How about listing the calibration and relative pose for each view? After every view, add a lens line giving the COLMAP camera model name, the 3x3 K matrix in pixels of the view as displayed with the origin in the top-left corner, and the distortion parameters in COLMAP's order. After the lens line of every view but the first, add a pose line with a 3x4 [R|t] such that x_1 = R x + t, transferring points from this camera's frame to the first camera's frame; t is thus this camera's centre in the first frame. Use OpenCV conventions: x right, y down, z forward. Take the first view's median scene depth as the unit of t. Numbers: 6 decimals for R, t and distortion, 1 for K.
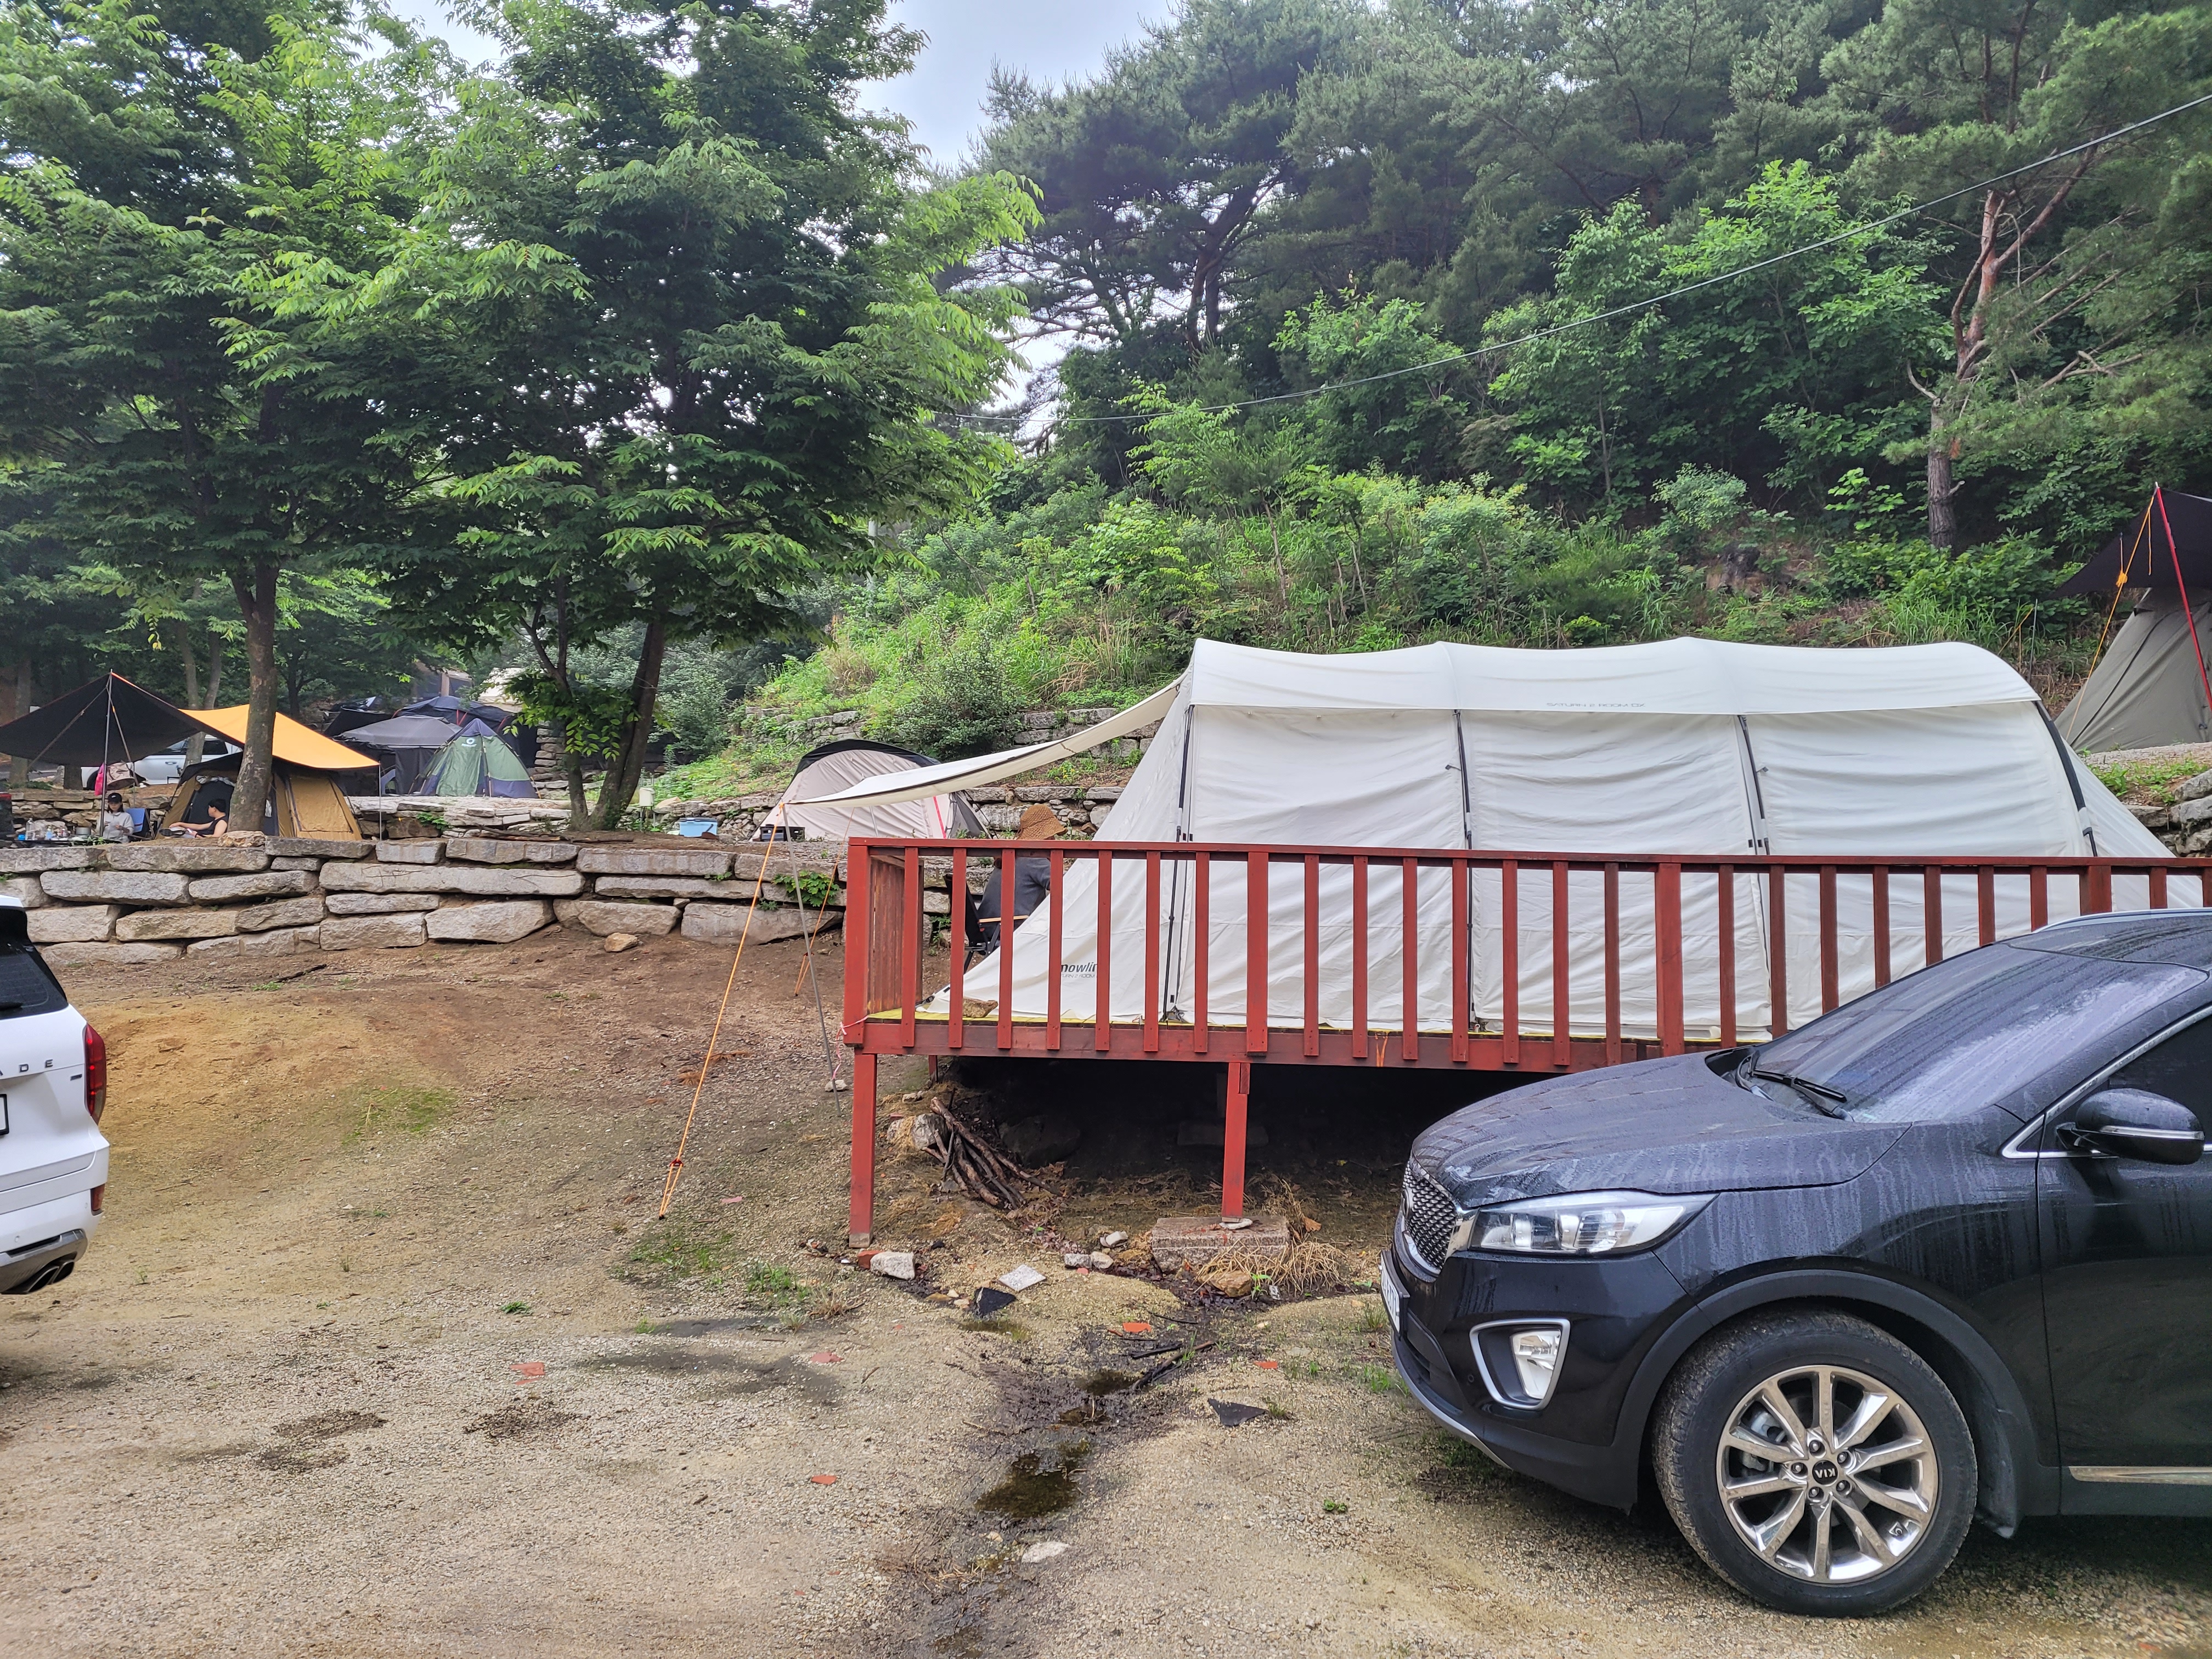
lens RADIAL K [[1679.7, 0, 1107.0], [0, 1679.7, 830.0], [0, 0, 1]] dist [0.074267, -0.005332]
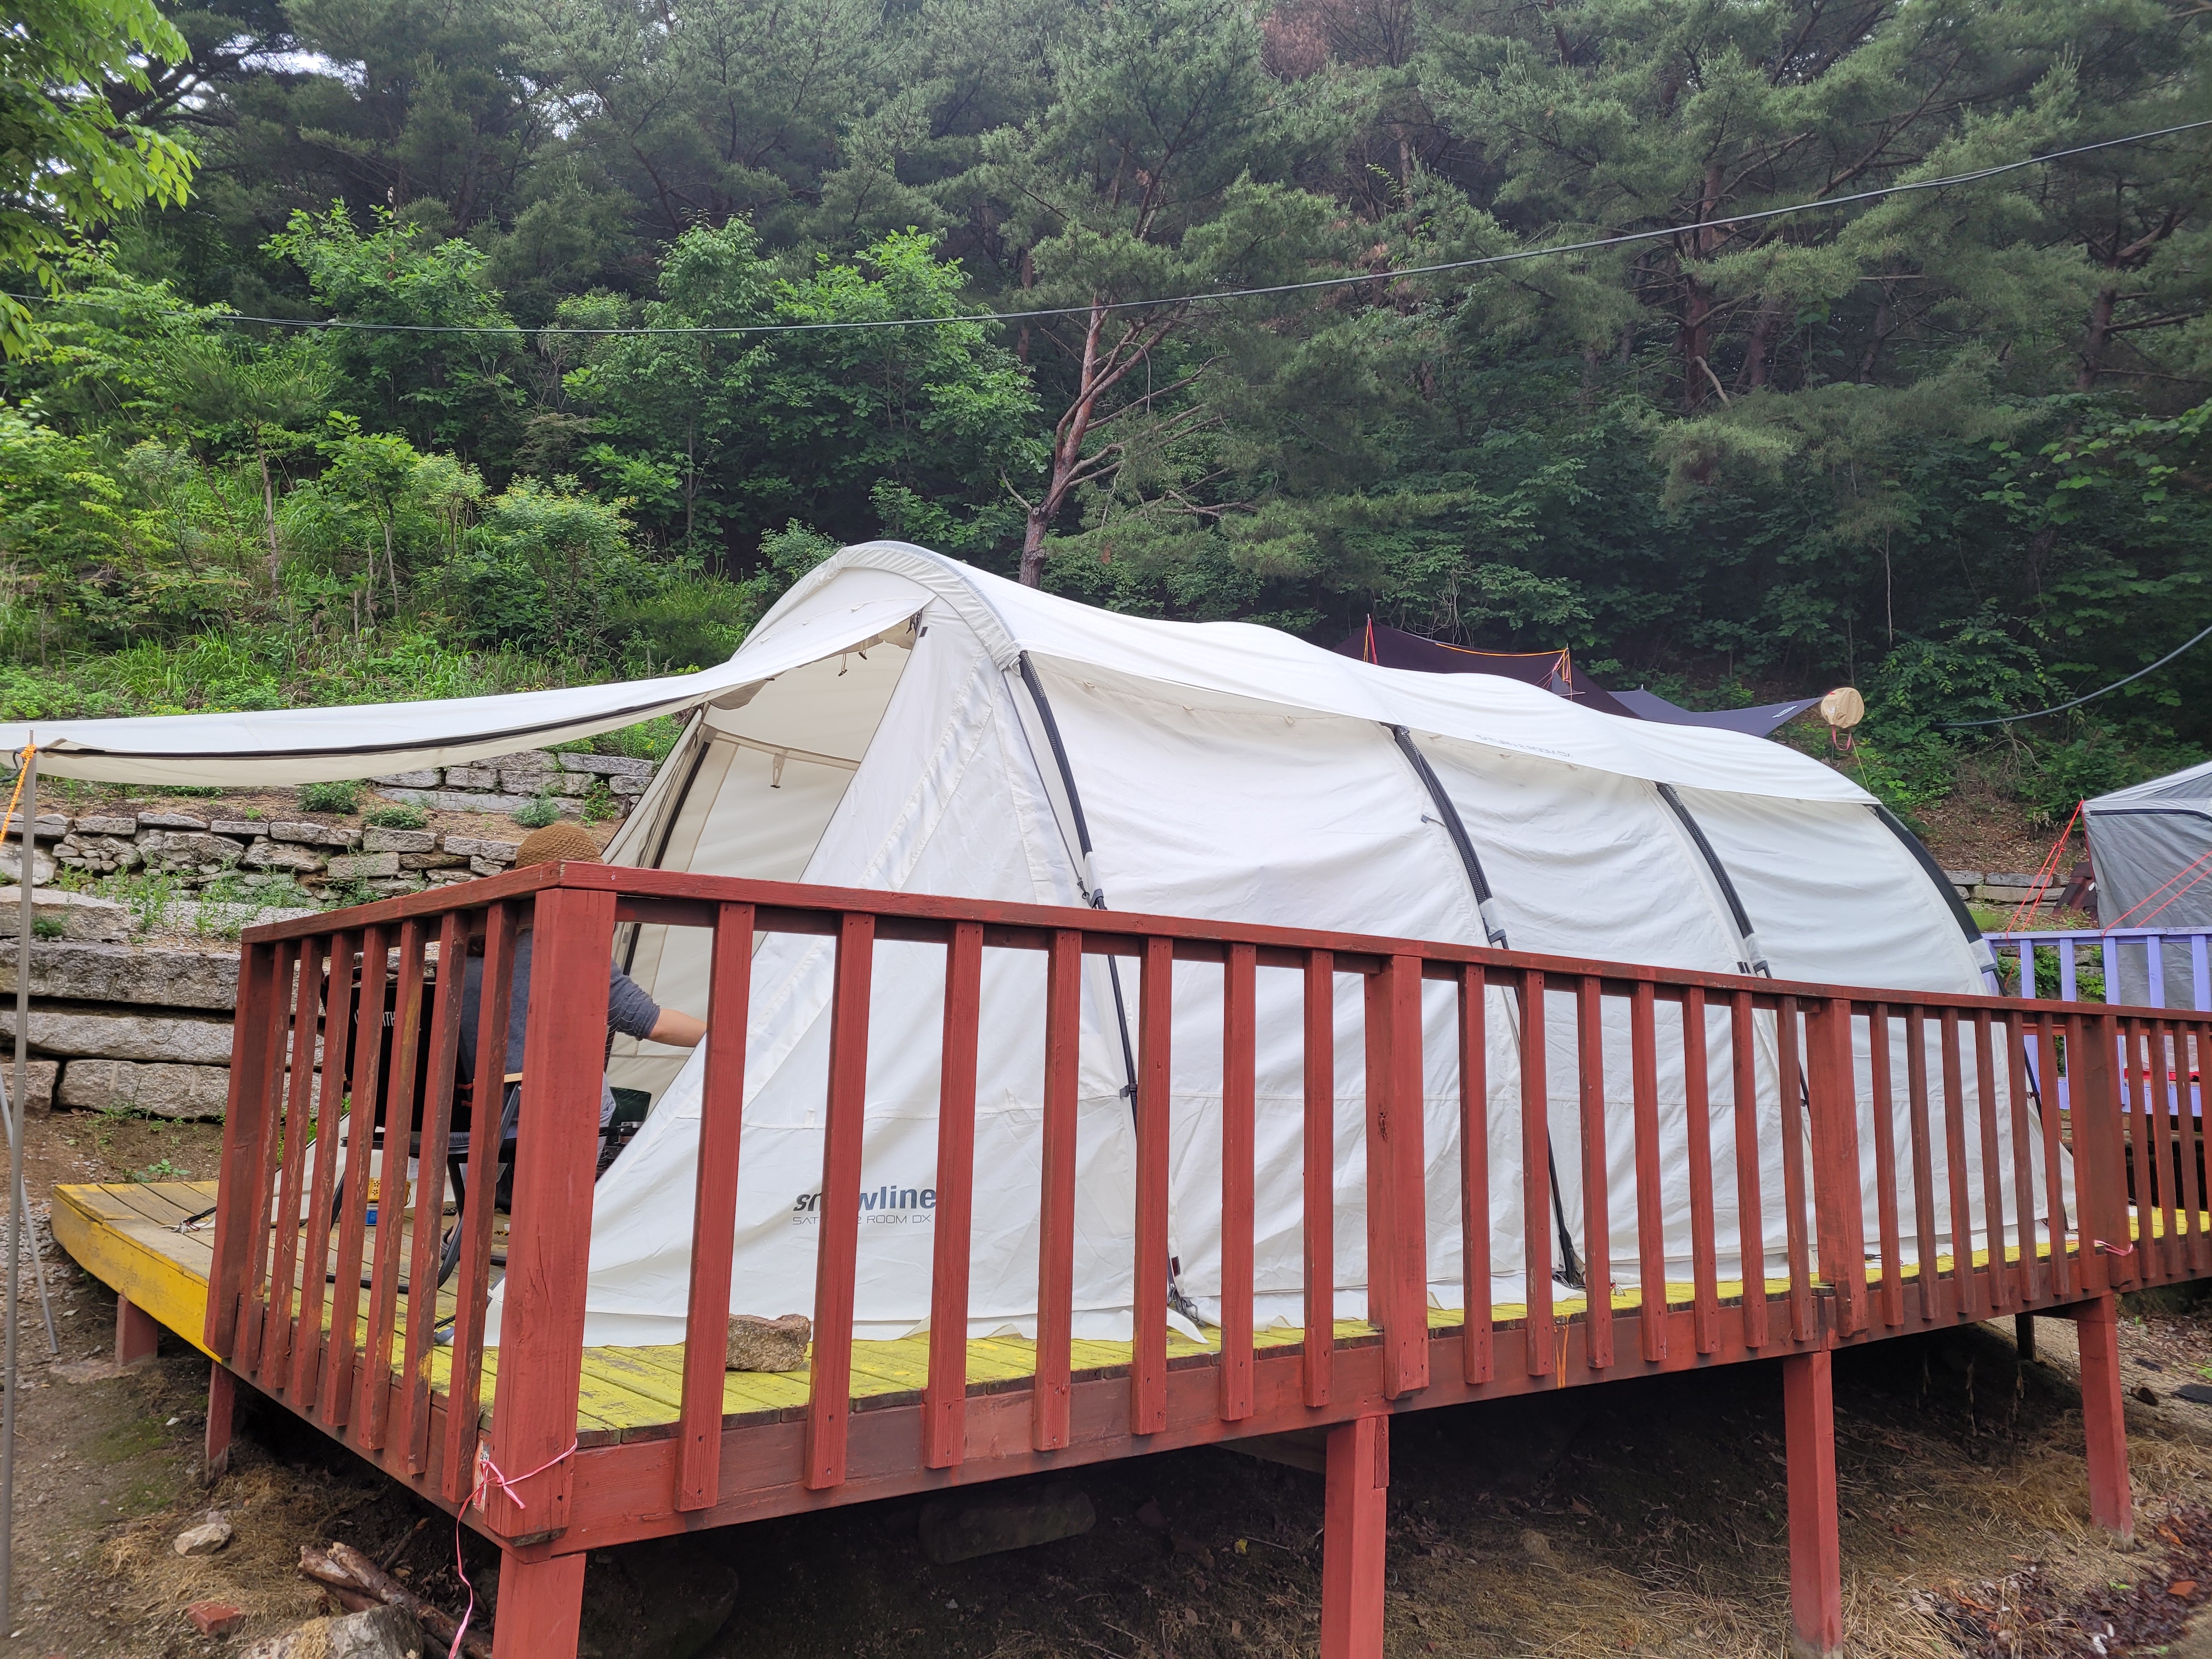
lens RADIAL K [[1679.7, 0, 1115.2], [0, 1679.7, 782.1], [0, 0, 1]] dist [0.074267, -0.005332]
pose [[0.760383, 0.109710, 0.640142, -0.084251], [-0.055858, 0.993024, -0.103839, 0.006313], [-0.647069, 0.043201, 0.761207, 0.208858]]
